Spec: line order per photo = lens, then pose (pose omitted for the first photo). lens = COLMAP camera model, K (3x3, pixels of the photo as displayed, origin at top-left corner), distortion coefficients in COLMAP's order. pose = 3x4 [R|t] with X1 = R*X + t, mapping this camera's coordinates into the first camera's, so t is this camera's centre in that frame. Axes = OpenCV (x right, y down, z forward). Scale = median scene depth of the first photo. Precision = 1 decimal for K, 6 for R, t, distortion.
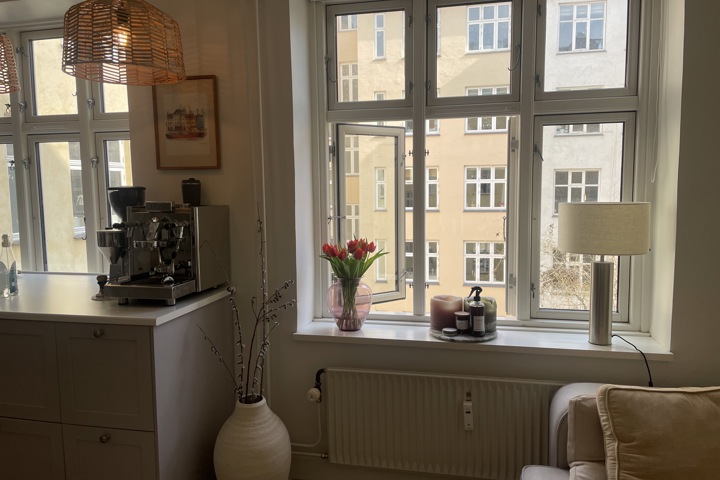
lens RADIAL K [[533.8, 0, 360.3], [0, 533.8, 241.5], [0, 0, 1]] dist [0.038017, -0.003829]
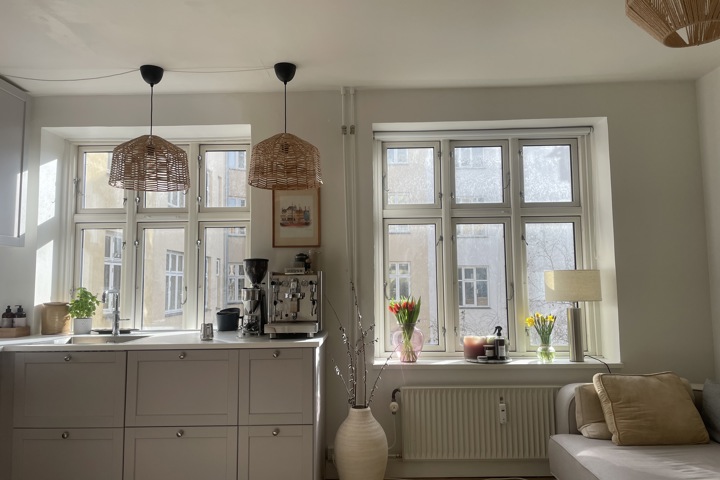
lens RADIAL K [[533.8, 0, 359.8], [0, 533.8, 238.5], [0, 0, 1]] dist [0.038017, -0.003829]
pose [[0.979608, 0.018385, 0.200075, -0.448397], [0.019235, 0.982649, -0.184475, 0.106899], [-0.199995, 0.184562, 0.962257, -0.399745]]
